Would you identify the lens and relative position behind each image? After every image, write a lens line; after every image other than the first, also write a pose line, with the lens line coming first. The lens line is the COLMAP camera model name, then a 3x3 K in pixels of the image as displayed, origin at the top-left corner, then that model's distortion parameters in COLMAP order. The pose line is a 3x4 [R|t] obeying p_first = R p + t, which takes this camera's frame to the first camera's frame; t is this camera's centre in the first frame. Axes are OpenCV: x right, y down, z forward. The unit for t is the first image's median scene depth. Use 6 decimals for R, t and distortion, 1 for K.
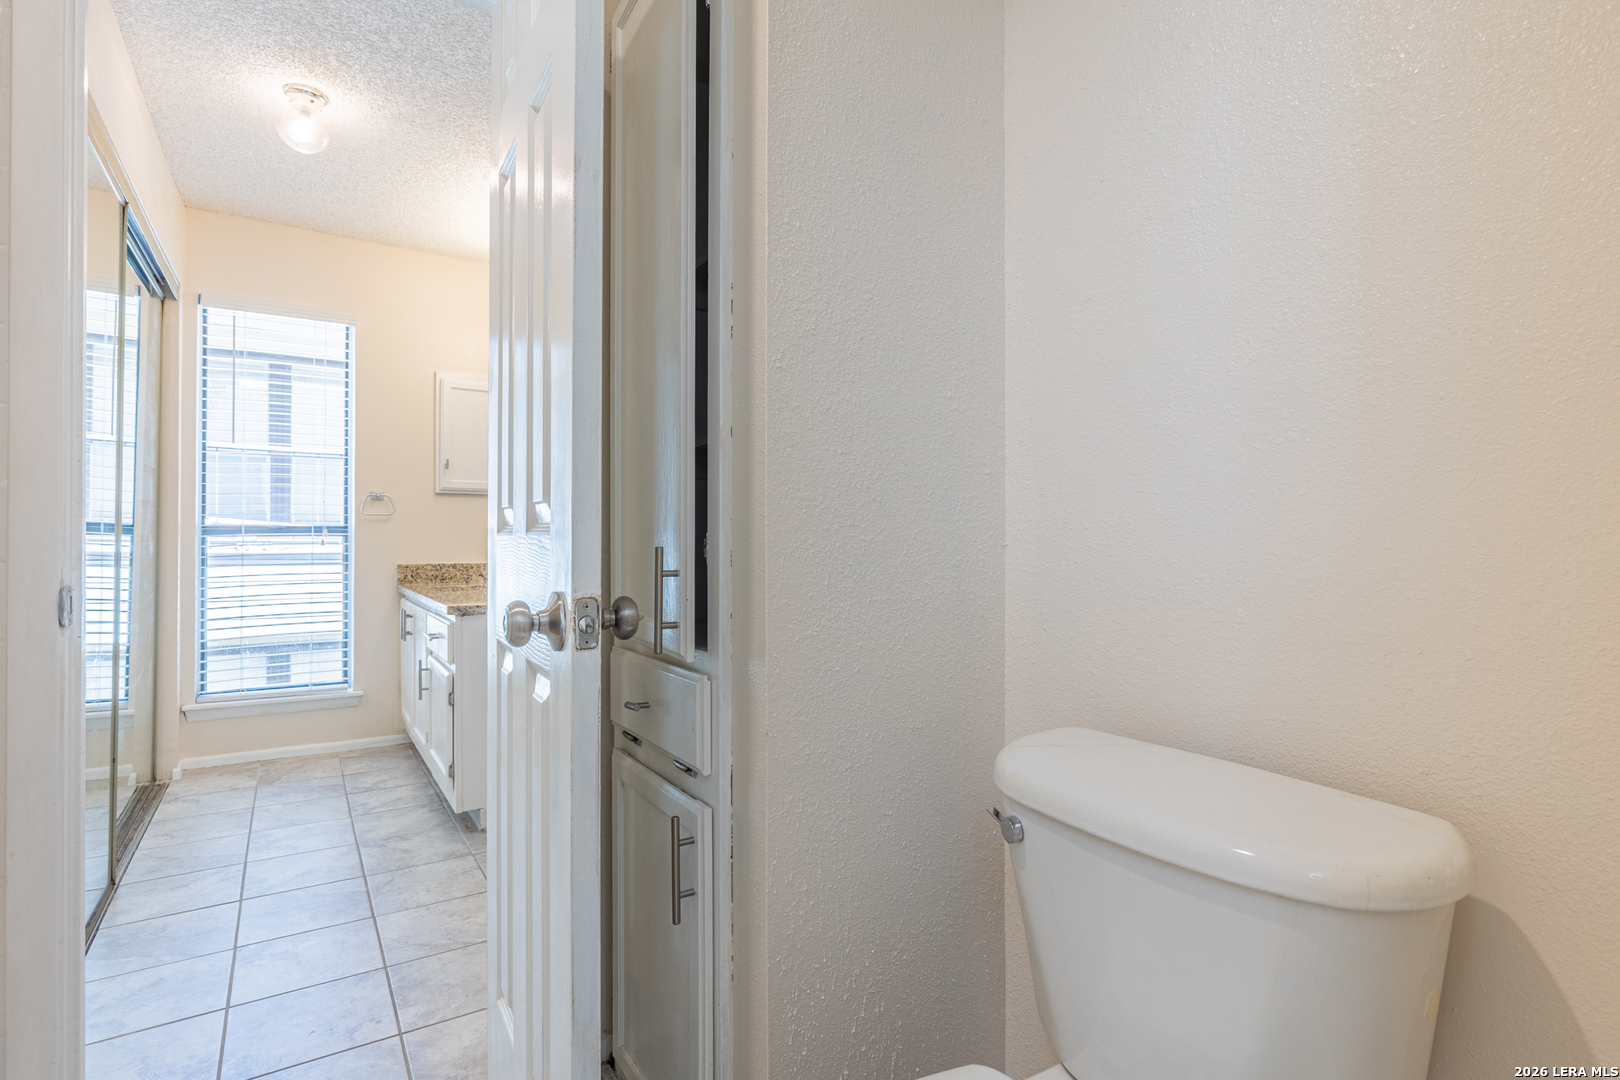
lens RADIAL K [[804.2, 0, 812.0], [0, 804.2, 535.0], [0, 0, 1]] dist [0.000227, -0.000420]
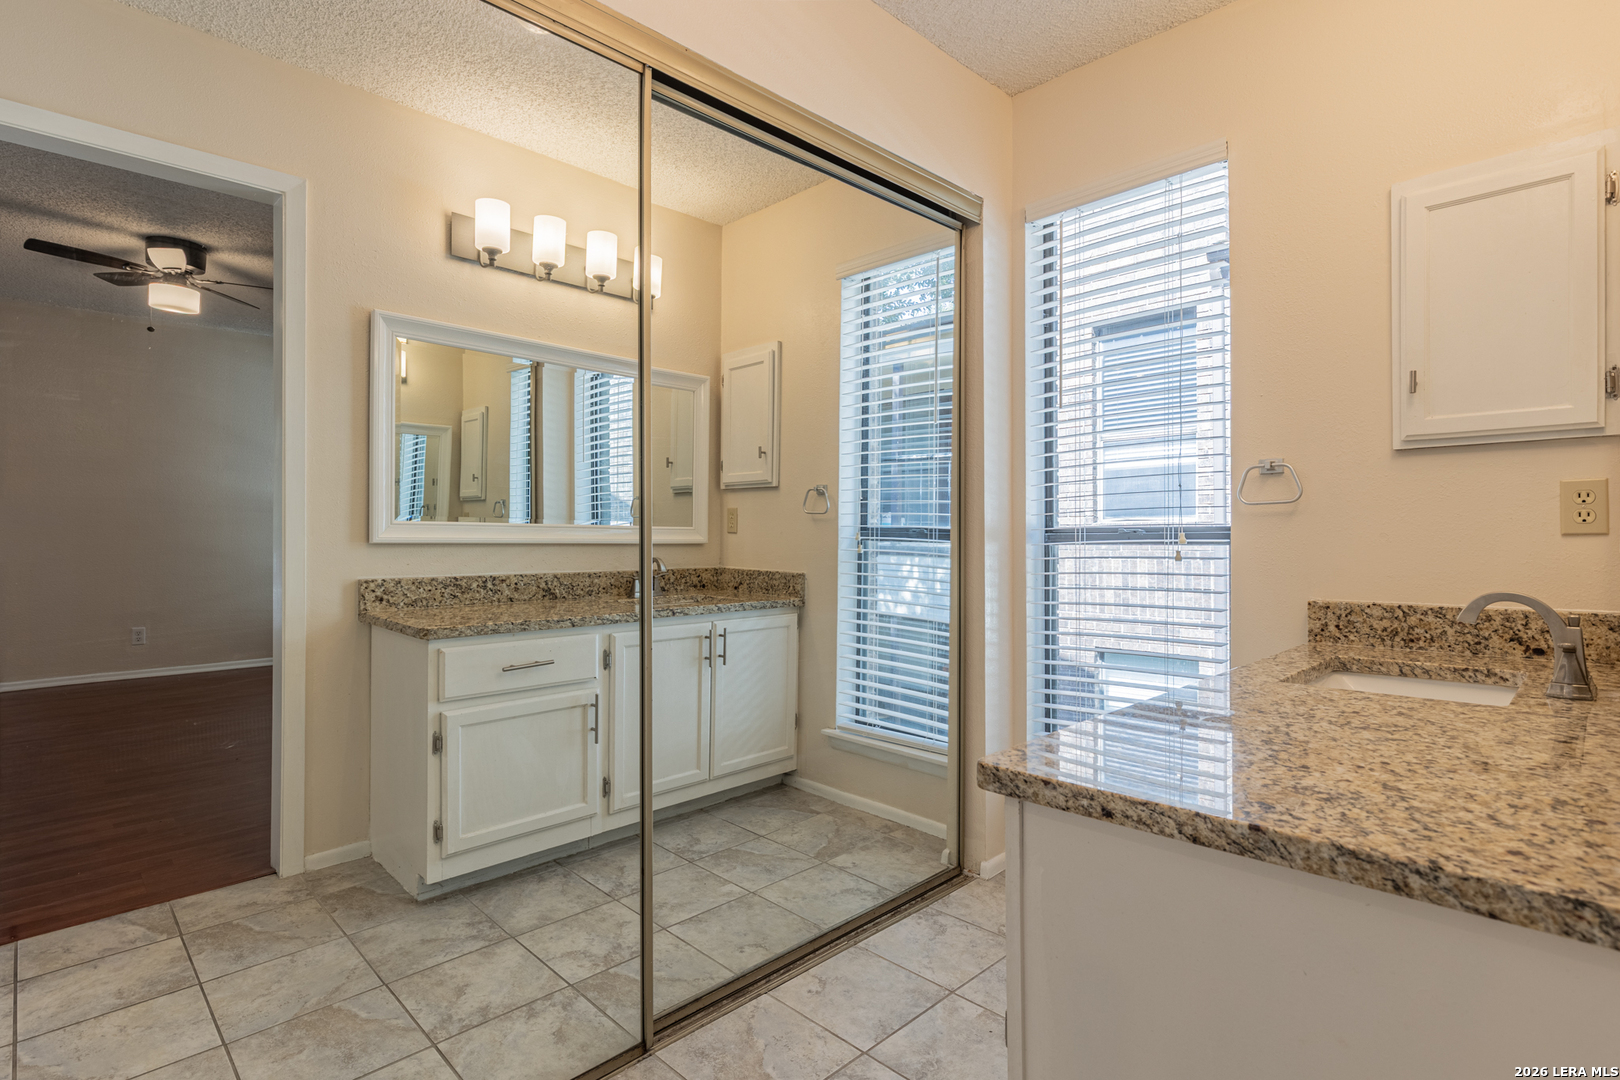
lens RADIAL K [[804.2, 0, 813.4], [0, 804.2, 528.0], [0, 0, 1]] dist [0.000227, -0.000420]
pose [[0.201960, -0.015090, -0.979278, -0.087255], [0.006749, 0.999879, -0.014016, -0.003795], [0.979371, -0.003779, 0.202037, 0.598642]]
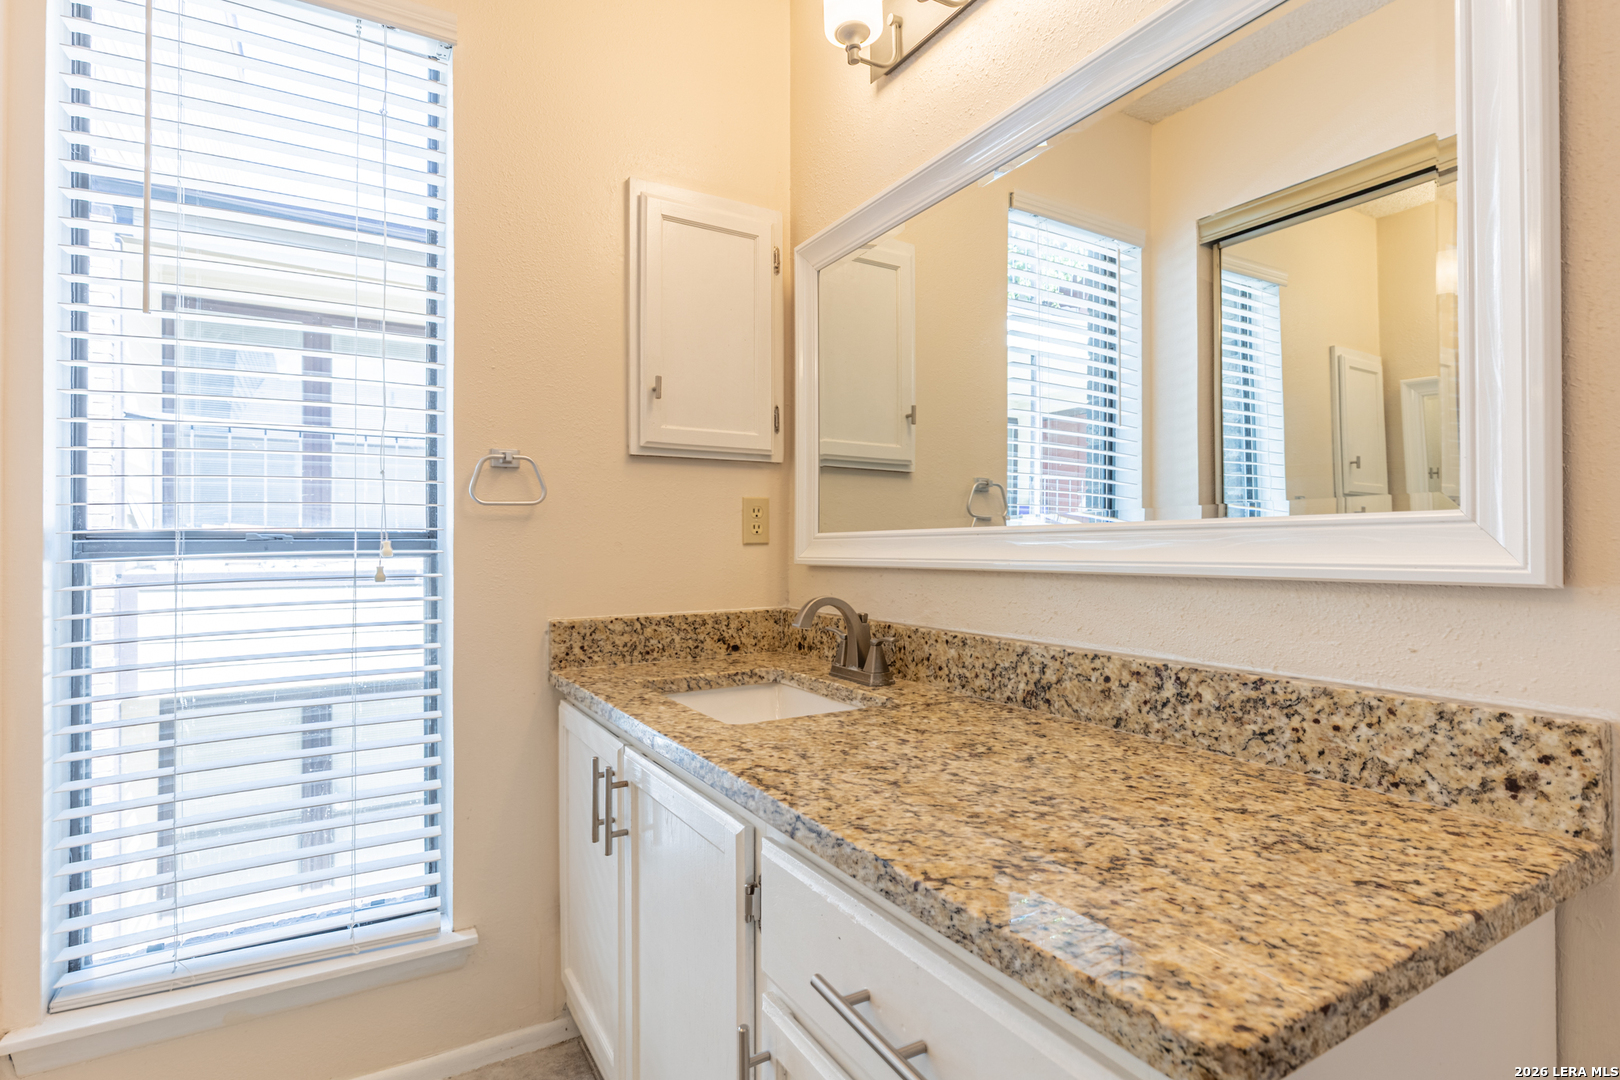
lens RADIAL K [[804.2, 0, 807.0], [0, 804.2, 533.2], [0, 0, 1]] dist [0.000227, -0.000420]
pose [[0.998956, -0.006319, -0.045241, -0.362027], [0.005936, 0.999945, -0.008590, -0.005623], [0.045293, 0.008313, 0.998939, 0.584011]]
